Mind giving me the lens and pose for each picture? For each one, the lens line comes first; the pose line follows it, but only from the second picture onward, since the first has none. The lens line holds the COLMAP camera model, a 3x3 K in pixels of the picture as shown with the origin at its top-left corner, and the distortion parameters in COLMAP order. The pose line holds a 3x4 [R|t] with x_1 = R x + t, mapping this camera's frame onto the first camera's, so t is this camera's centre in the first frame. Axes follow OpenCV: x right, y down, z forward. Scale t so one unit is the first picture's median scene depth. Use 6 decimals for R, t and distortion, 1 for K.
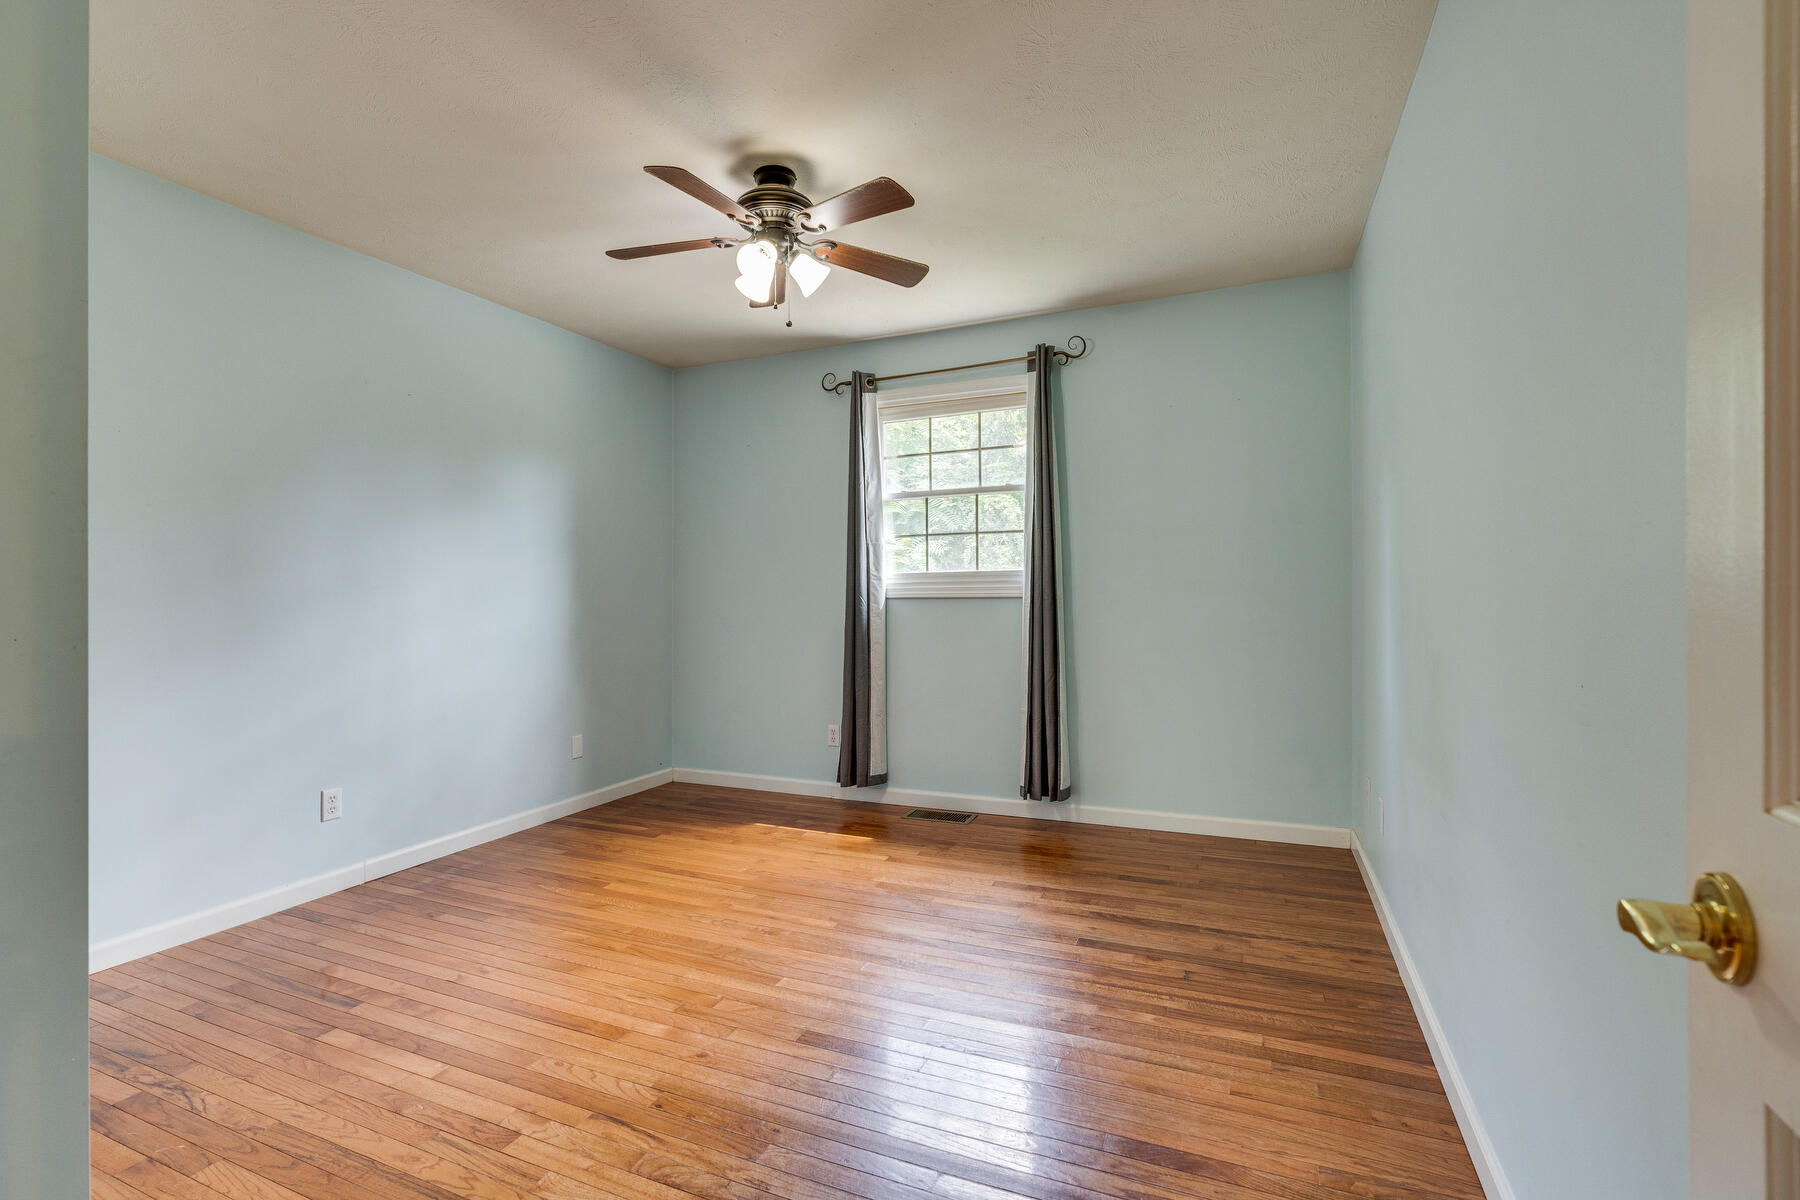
lens RADIAL K [[821.2, 0, 900.0], [0, 821.2, 597.5], [0, 0, 1]] dist [-0.008655, 0.001021]
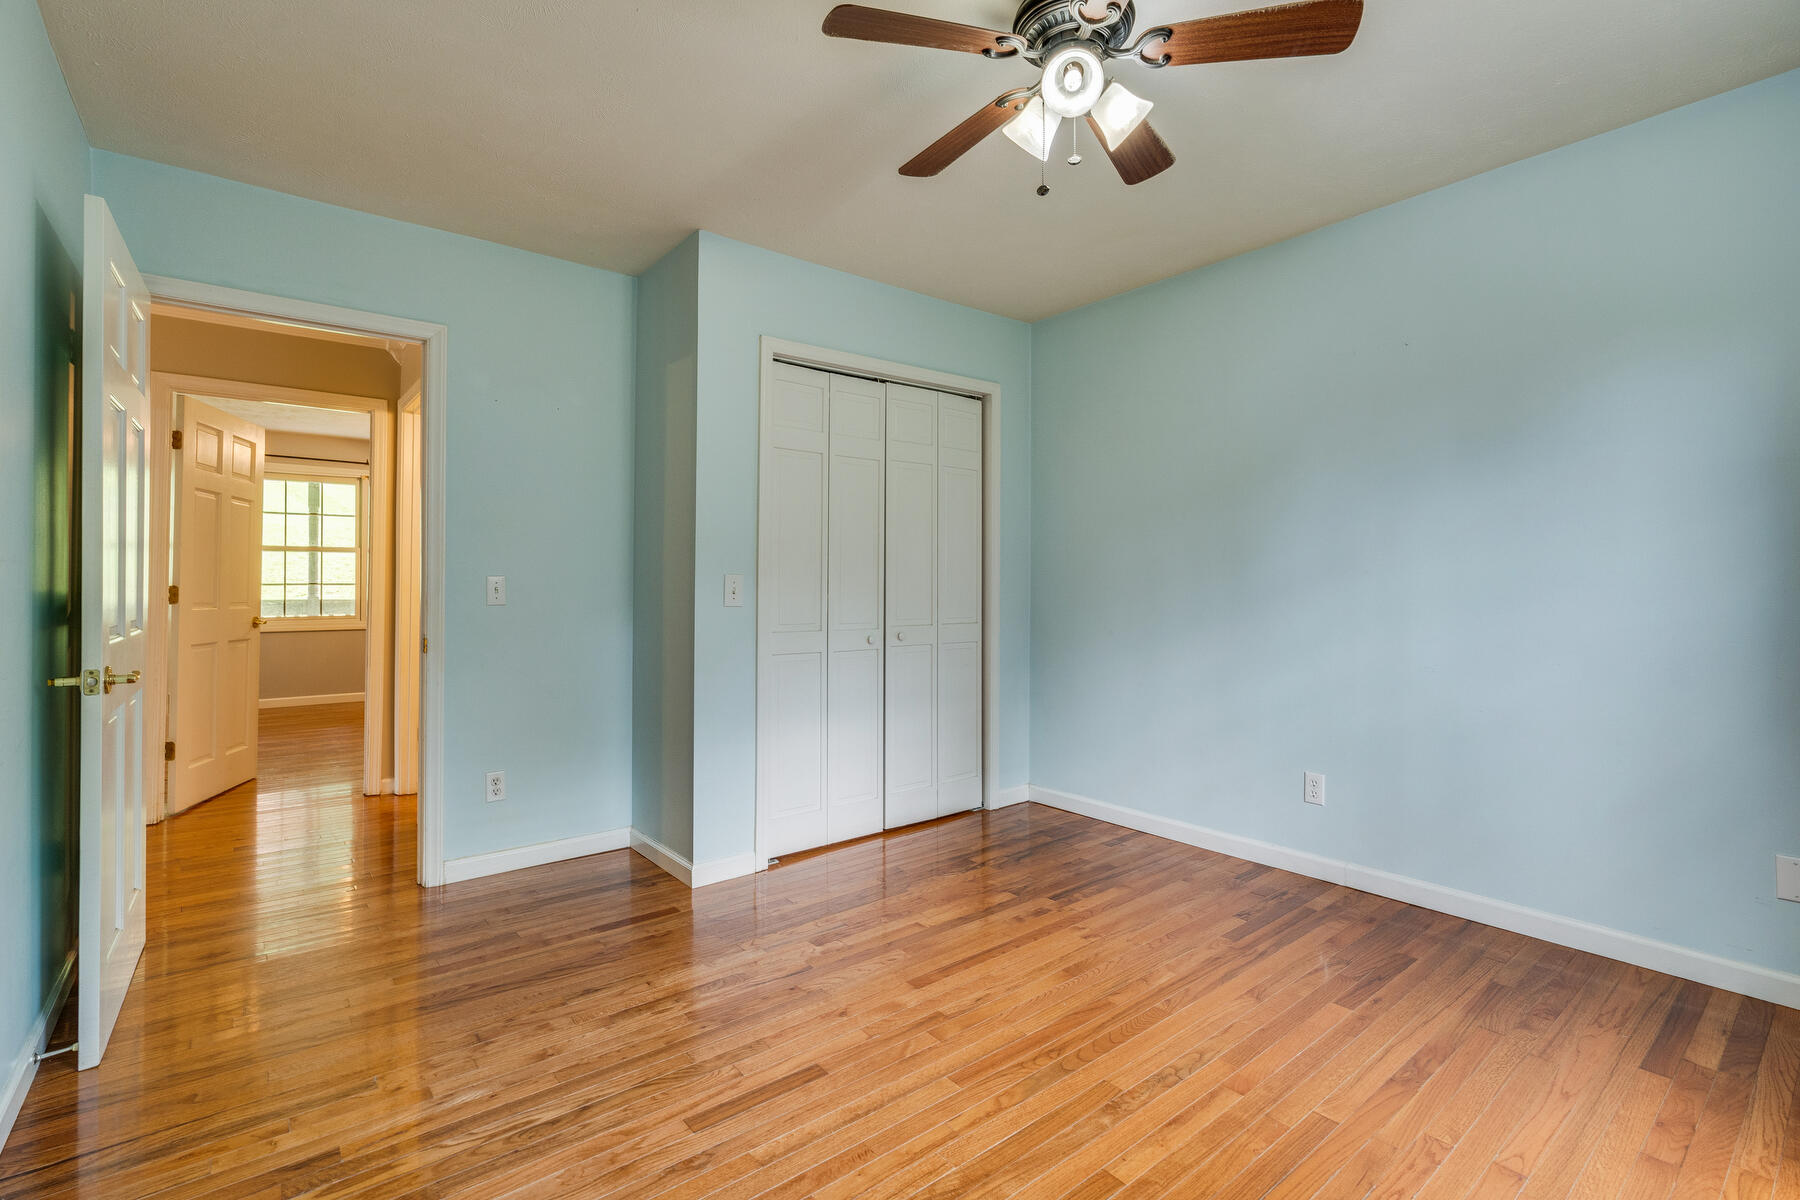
lens RADIAL K [[821.2, 0, 889.9], [0, 821.2, 582.4], [0, 0, 1]] dist [-0.008655, 0.001021]
pose [[-0.478192, 0.012489, -0.878166, 0.488263], [0.002072, 0.999912, 0.013091, -0.017243], [0.878253, 0.004441, -0.478176, 1.145666]]
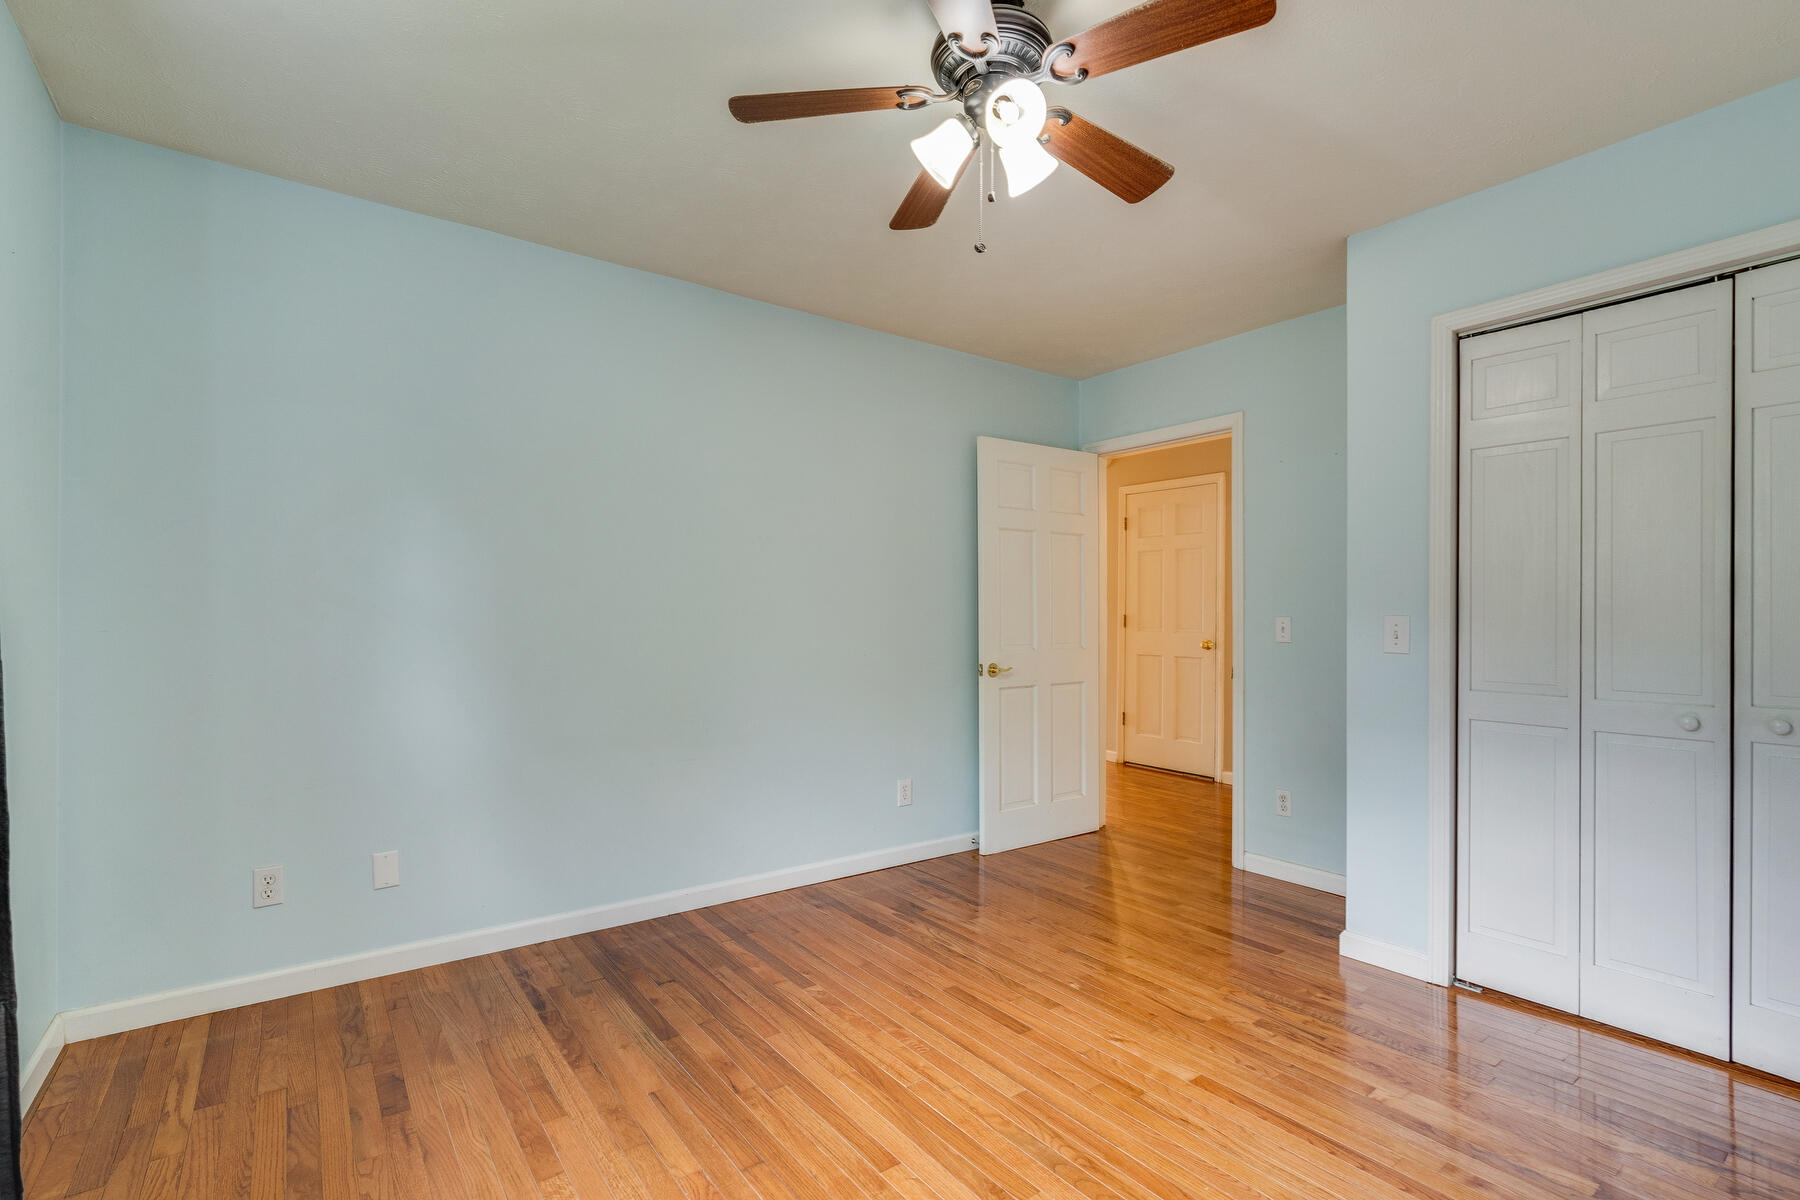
lens RADIAL K [[821.2, 0, 898.9], [0, 821.2, 612.4], [0, 0, 1]] dist [-0.008655, 0.001021]
pose [[-0.864008, 0.012208, 0.503330, -0.407521], [0.009962, 0.999925, -0.007153, -0.016168], [-0.503379, -0.001166, -0.864065, 1.551017]]
